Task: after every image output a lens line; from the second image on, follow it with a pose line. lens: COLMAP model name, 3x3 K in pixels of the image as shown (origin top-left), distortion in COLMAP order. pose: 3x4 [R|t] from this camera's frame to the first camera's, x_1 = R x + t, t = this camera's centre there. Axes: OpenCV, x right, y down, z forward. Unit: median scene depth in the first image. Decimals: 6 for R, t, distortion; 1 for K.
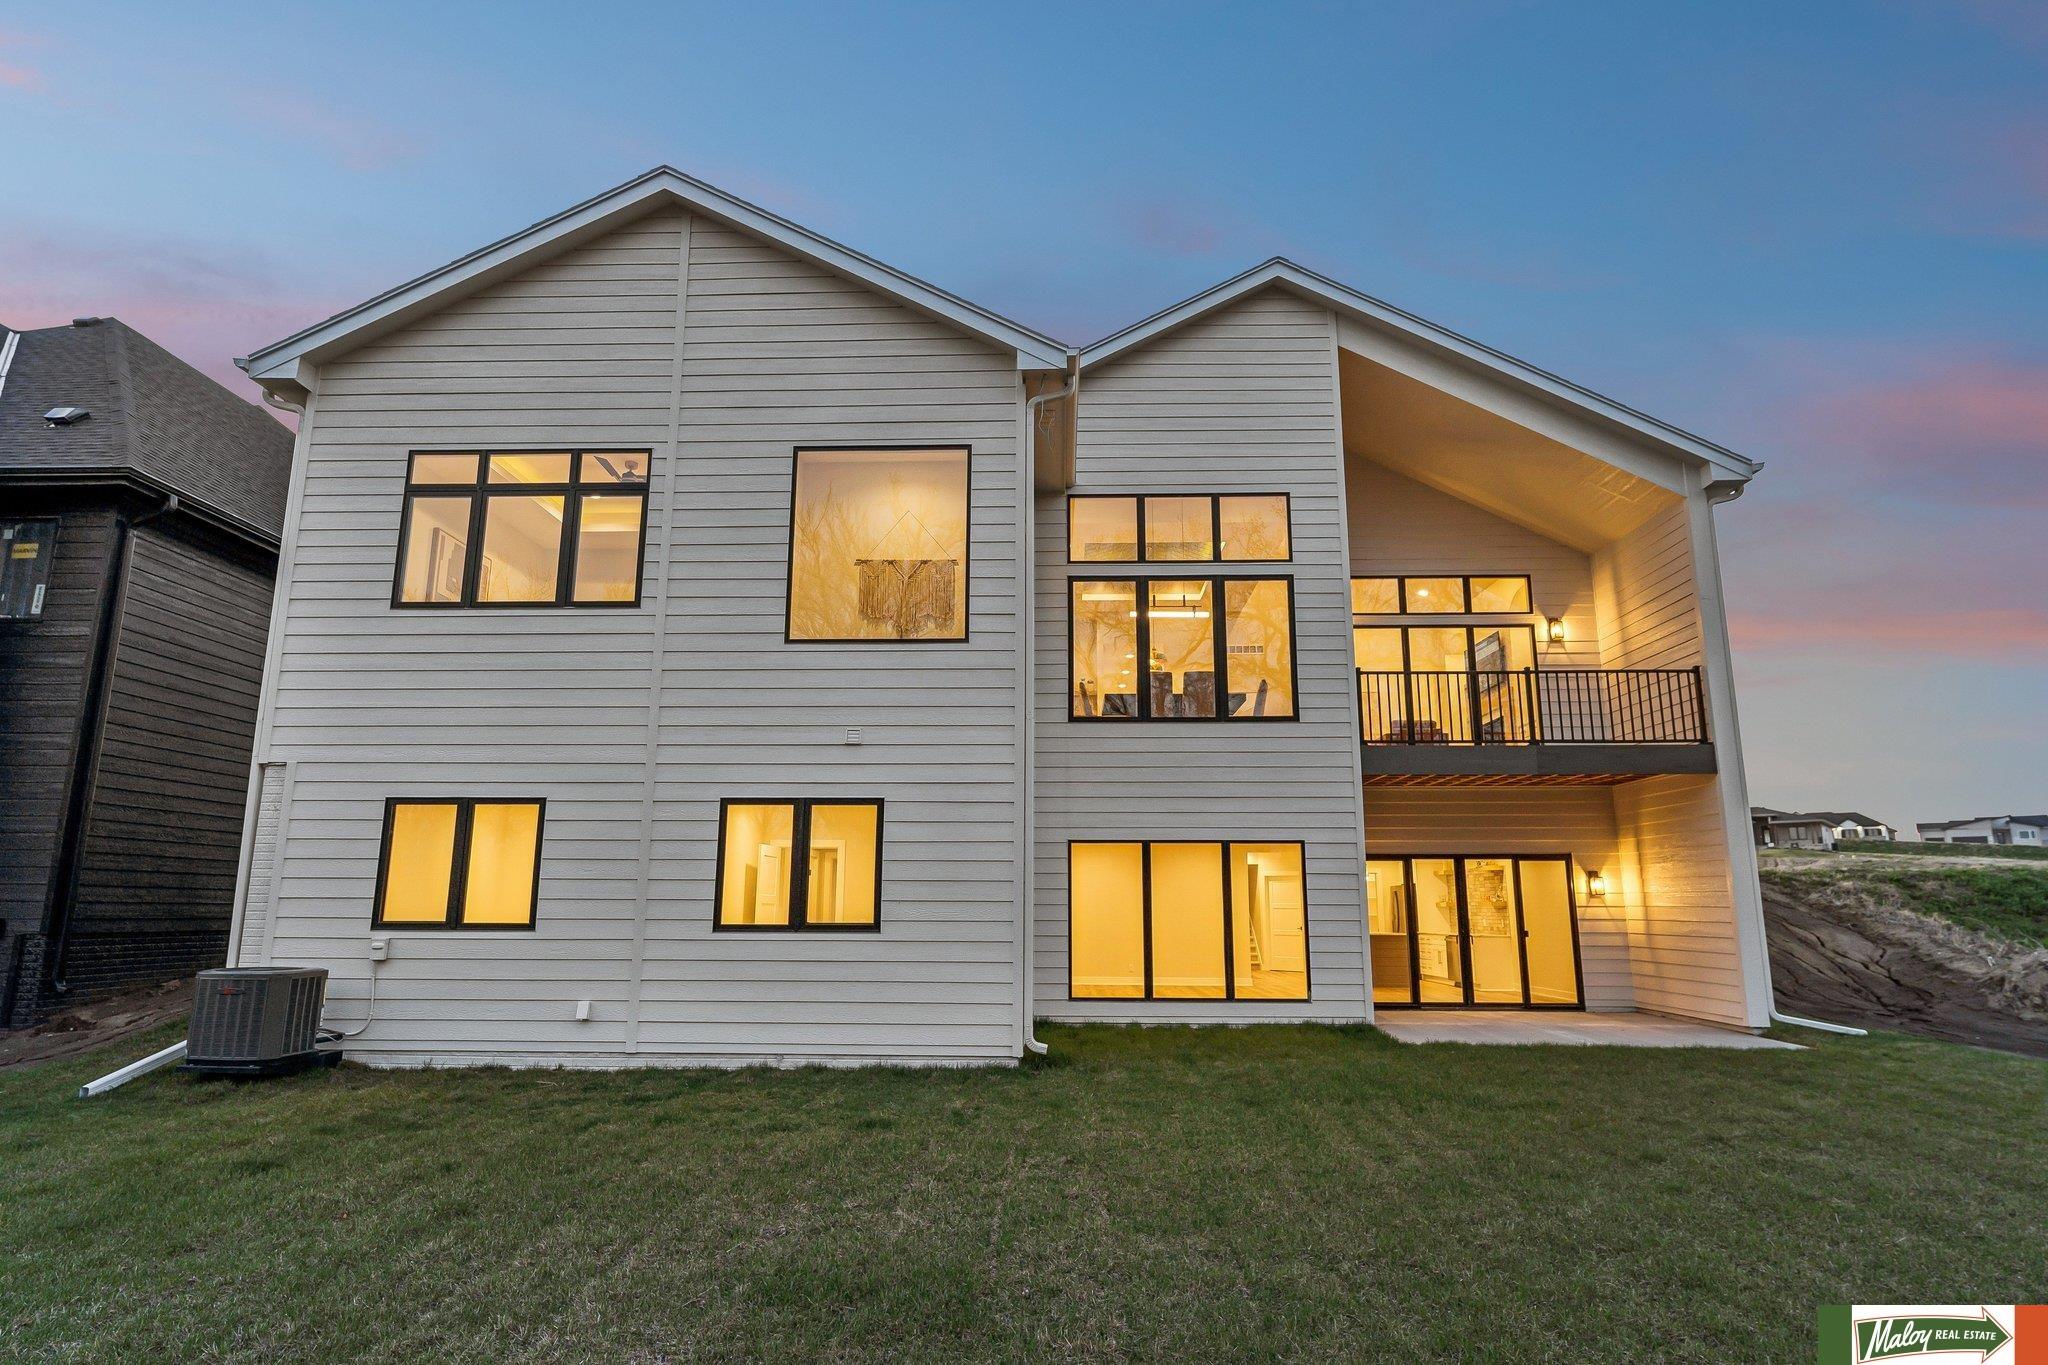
lens RADIAL K [[1054.7, 0, 1024.0], [0, 1054.7, 682.5], [0, 0, 1]] dist [0.001179, 0.000095]
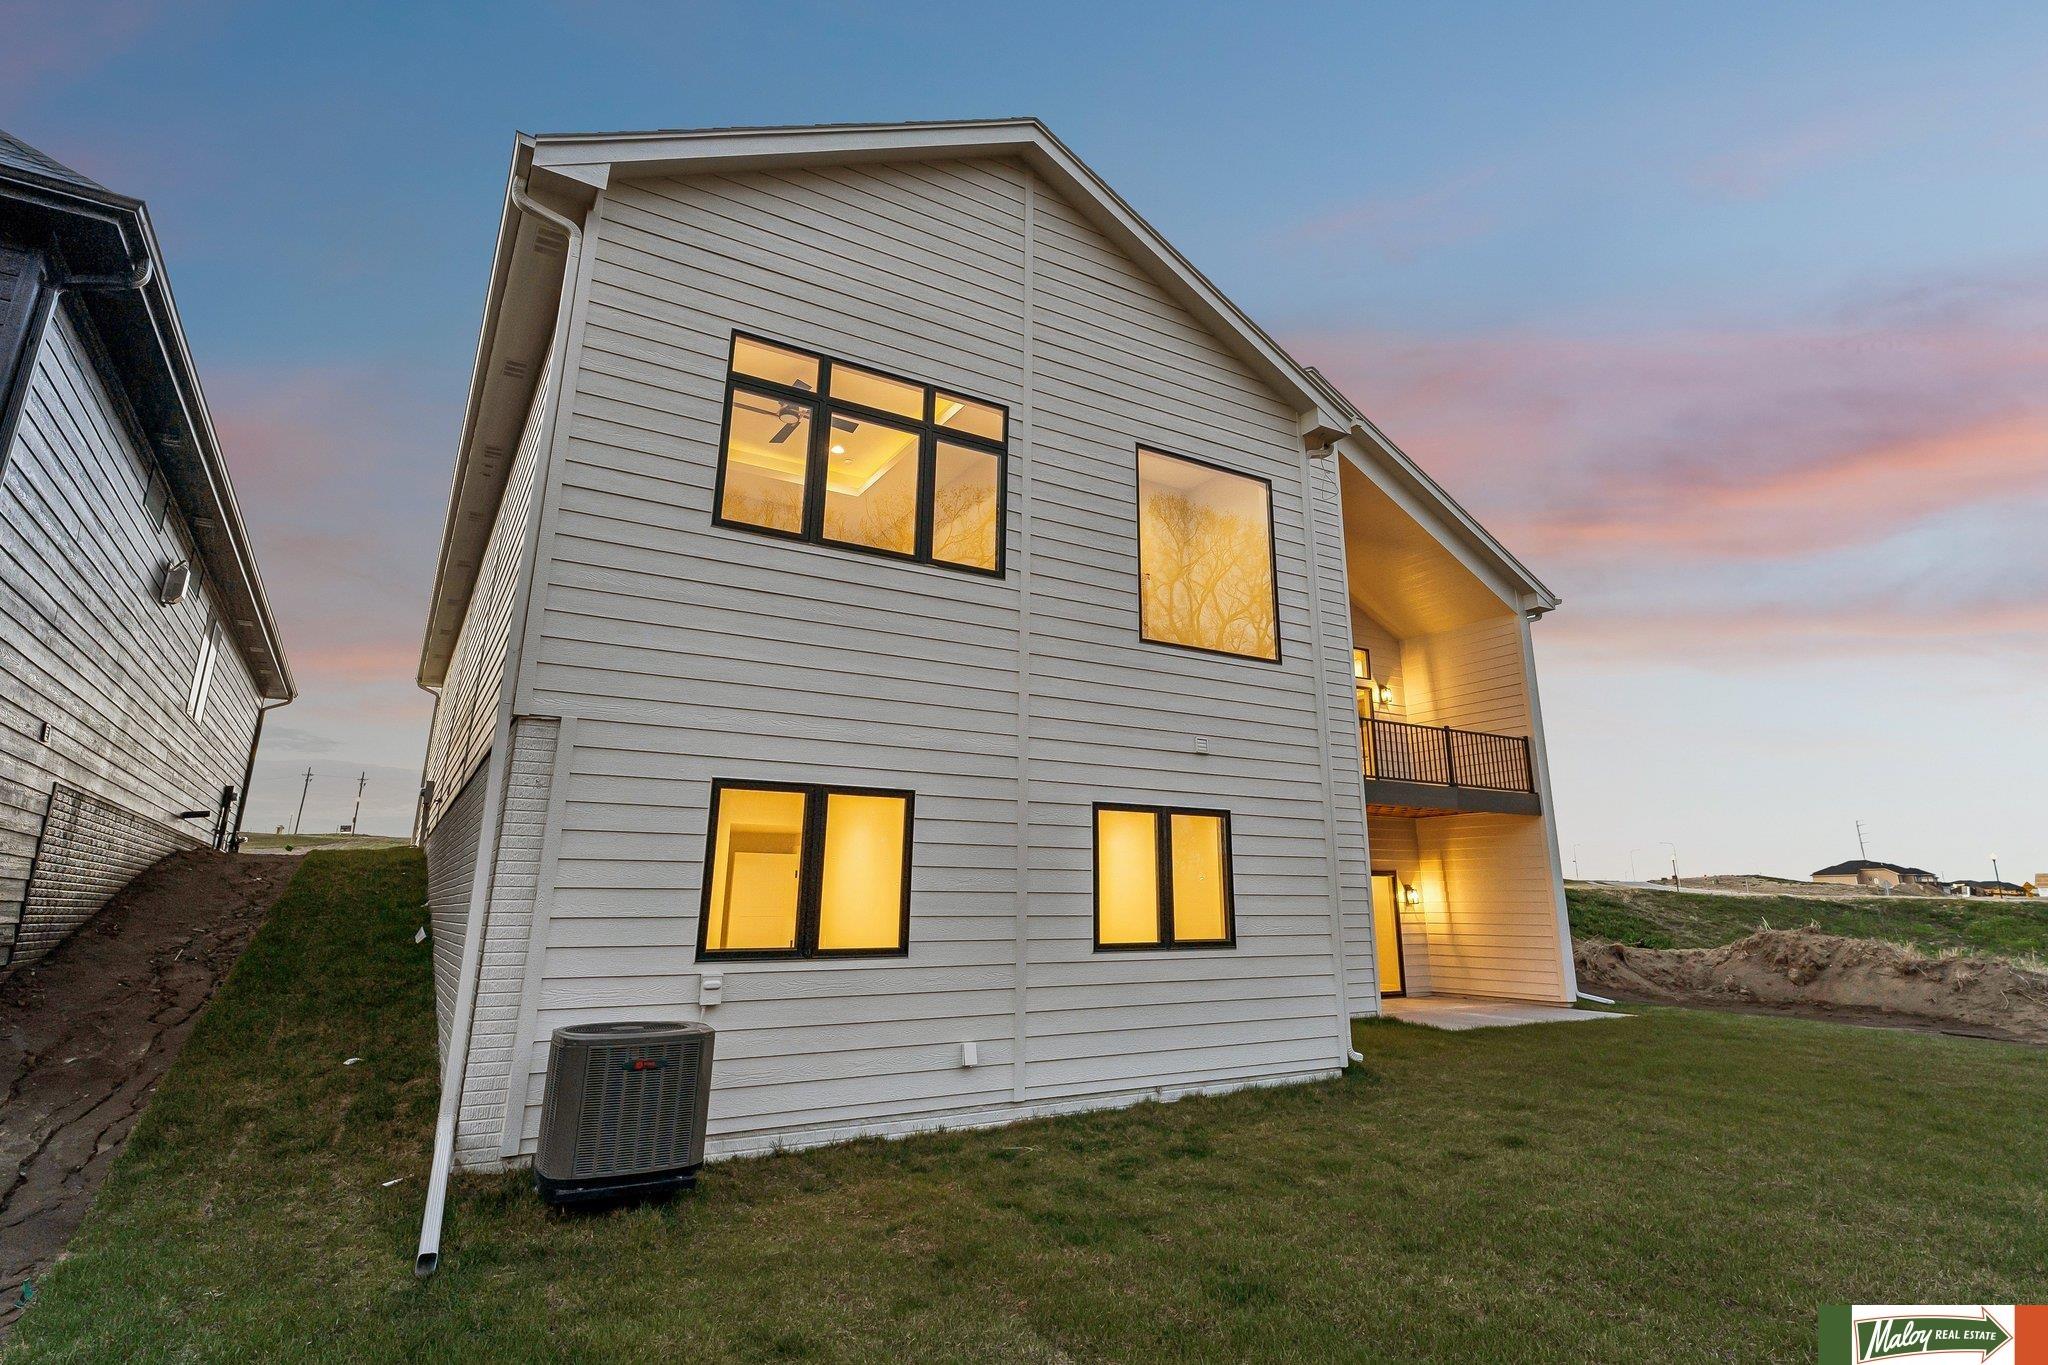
lens RADIAL K [[993.5, 0, 1032.8], [0, 993.5, 611.4], [0, 0, 1]] dist [0.010690, 0.000108]
pose [[0.845463, 0.148460, 0.512983, -0.741582], [-0.106917, 0.988189, -0.109774, 0.043136], [-0.523222, 0.037963, 0.851351, 0.265632]]
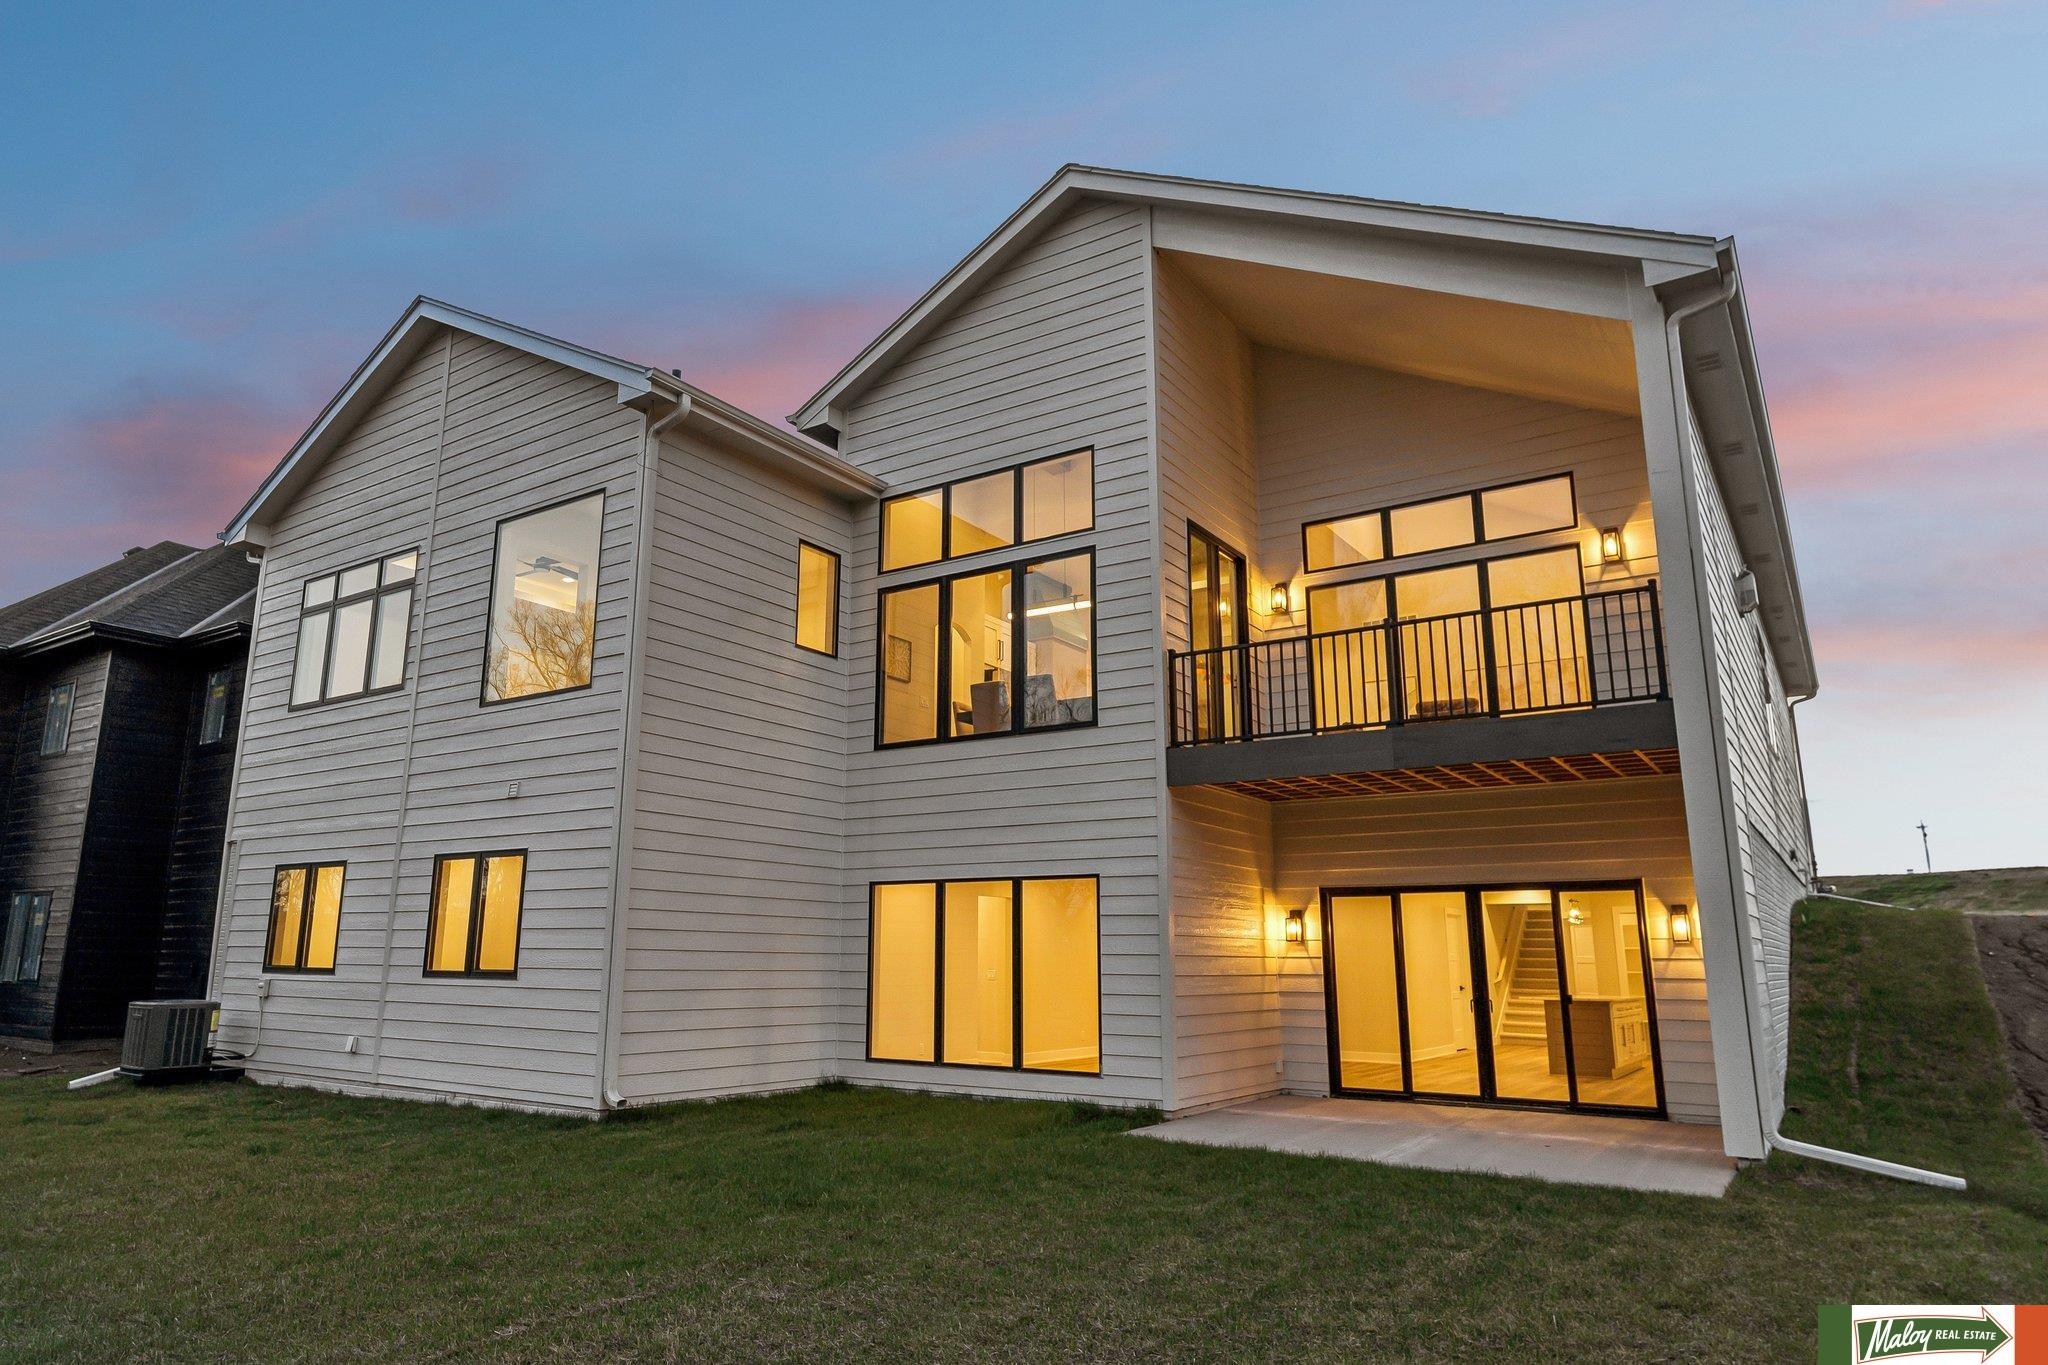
lens RADIAL K [[1199.7, 0, 1024.0], [0, 1199.7, 682.5], [0, 0, 1]] dist [0.001626, -0.000440]
pose [[0.853742, -0.113429, -0.508192, 0.828627], [0.103611, 0.993474, -0.047681, 0.050703], [0.510284, -0.011947, 0.859923, 0.223743]]
